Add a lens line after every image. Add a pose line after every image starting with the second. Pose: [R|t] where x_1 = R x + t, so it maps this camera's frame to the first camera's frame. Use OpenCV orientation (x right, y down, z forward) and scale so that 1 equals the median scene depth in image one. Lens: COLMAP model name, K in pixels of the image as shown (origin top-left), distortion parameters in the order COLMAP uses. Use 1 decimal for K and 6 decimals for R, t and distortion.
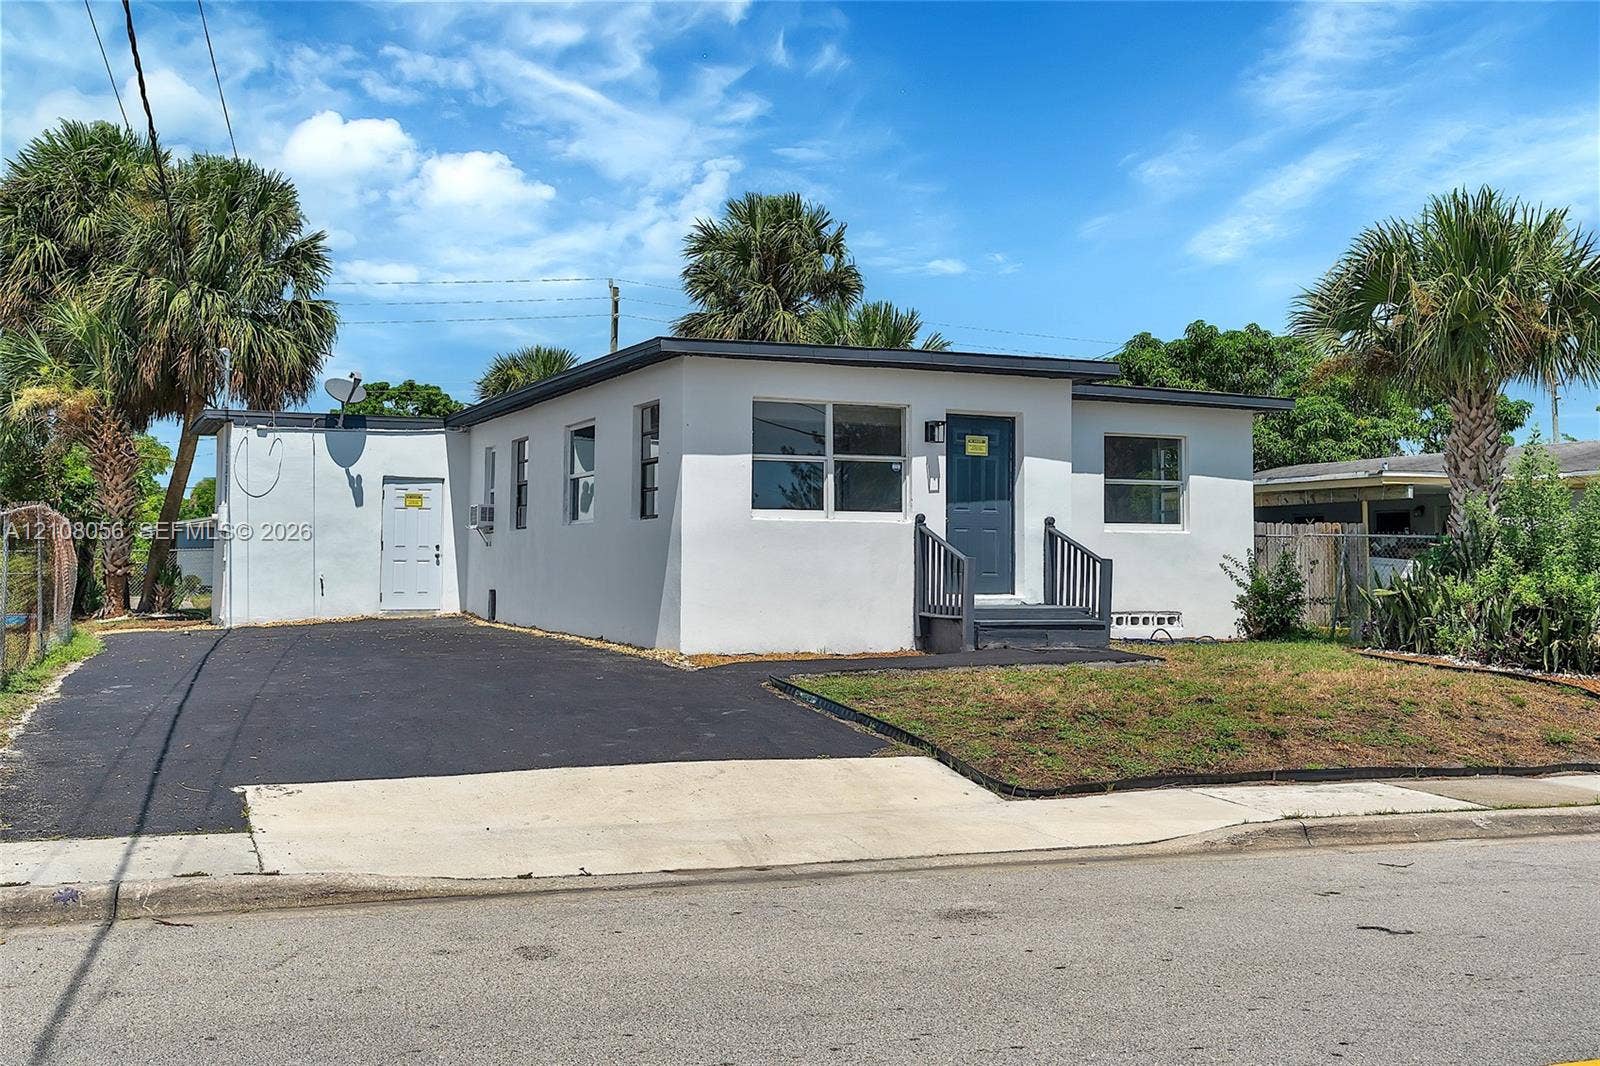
lens RADIAL K [[1443.0, 0, 768.6], [0, 1443.0, 476.4], [0, 0, 1]] dist [0.011435, 0.004265]
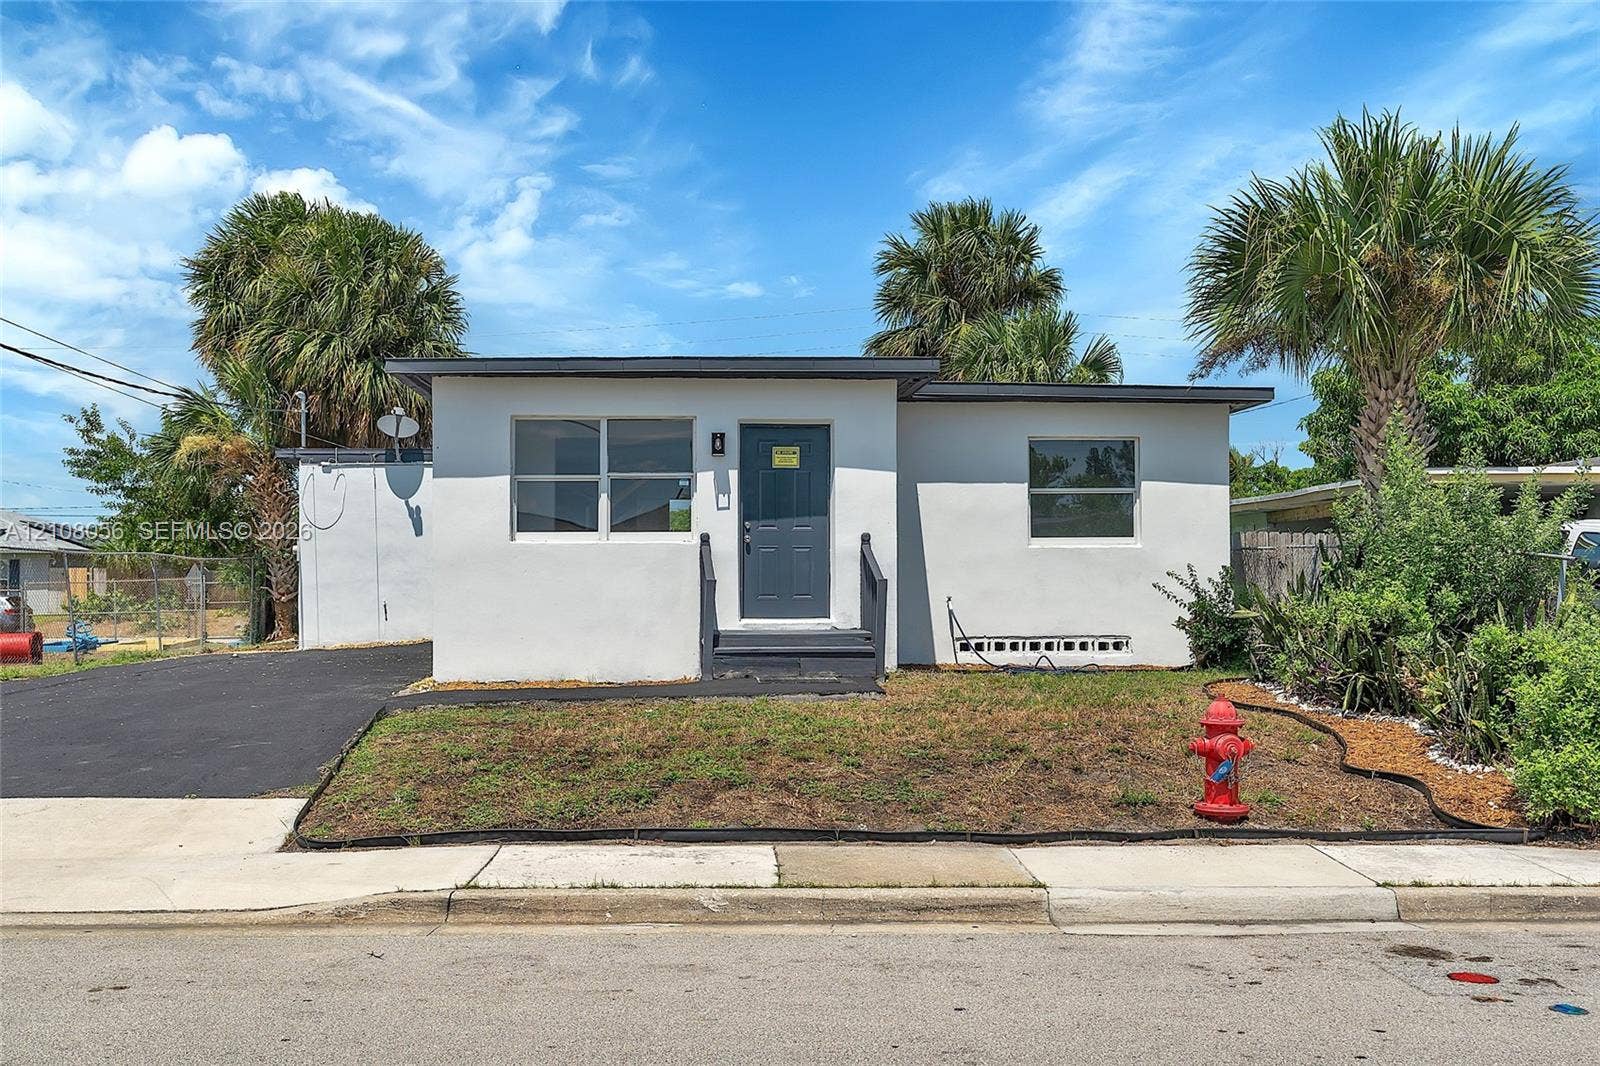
lens RADIAL K [[1410.0, 0, 670.2], [0, 1410.0, 592.9], [0, 0, 1]] dist [0.007534, 0.005374]
pose [[0.956833, -0.010420, -0.290452, 0.334451], [0.029641, 0.997645, 0.061853, 0.007122], [0.289124, -0.067793, 0.954888, 0.118210]]
